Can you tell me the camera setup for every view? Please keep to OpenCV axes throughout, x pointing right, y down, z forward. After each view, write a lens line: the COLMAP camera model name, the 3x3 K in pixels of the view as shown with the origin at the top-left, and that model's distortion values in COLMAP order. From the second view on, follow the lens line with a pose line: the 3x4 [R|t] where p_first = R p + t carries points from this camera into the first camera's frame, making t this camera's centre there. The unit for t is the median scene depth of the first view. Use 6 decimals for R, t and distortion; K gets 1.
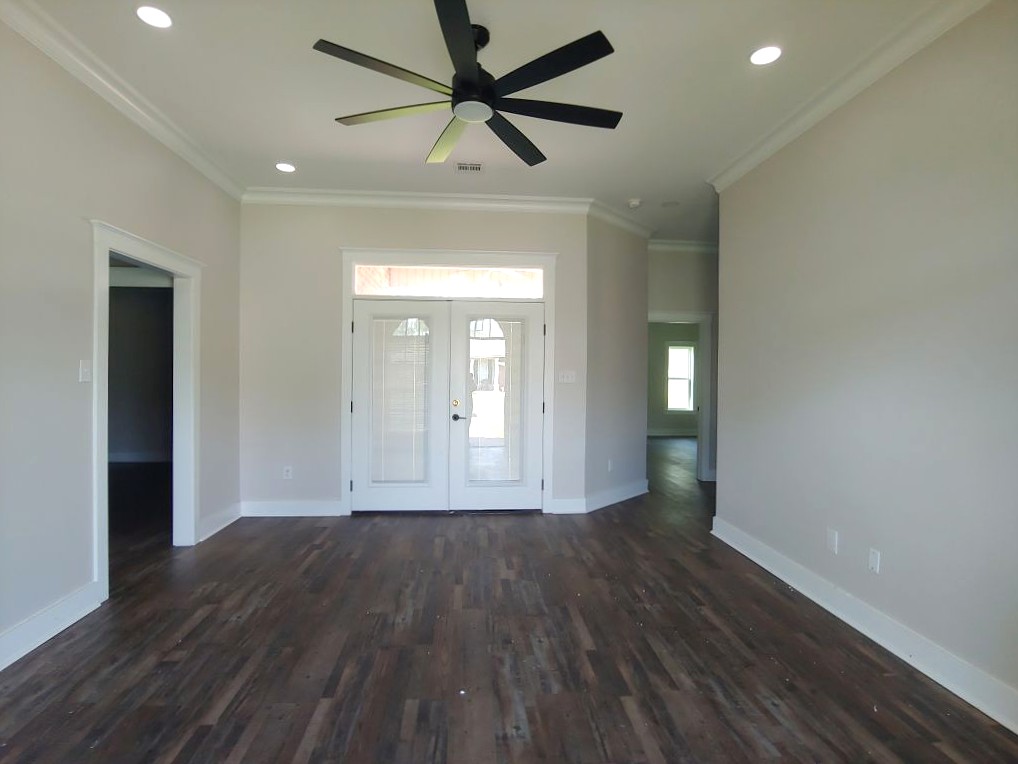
lens RADIAL K [[512.5, 0, 509.0], [0, 512.5, 382.0], [0, 0, 1]] dist [-0.018205, -0.000096]
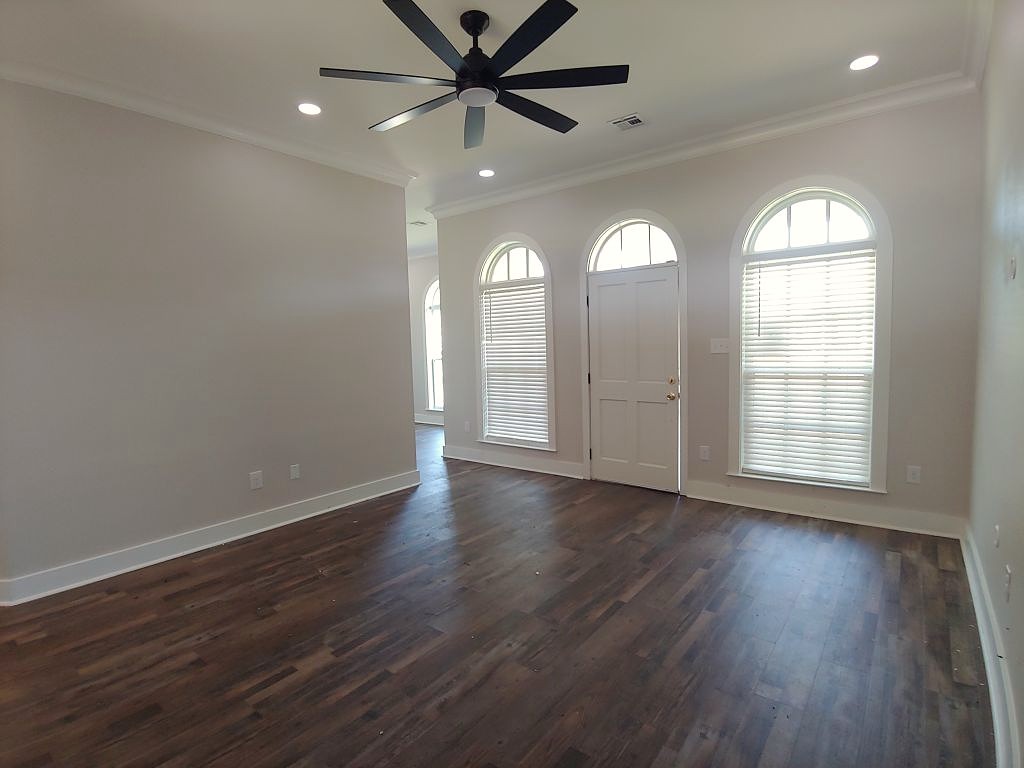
lens RADIAL K [[515.5, 0, 512.0], [0, 515.5, 384.0], [0, 0, 1]] dist [-0.018205, -0.000096]
pose [[-0.732536, -0.046100, 0.679165, -0.733142], [0.030022, 0.994546, 0.099888, -0.042888], [-0.680065, 0.093562, -0.727157, 1.510184]]
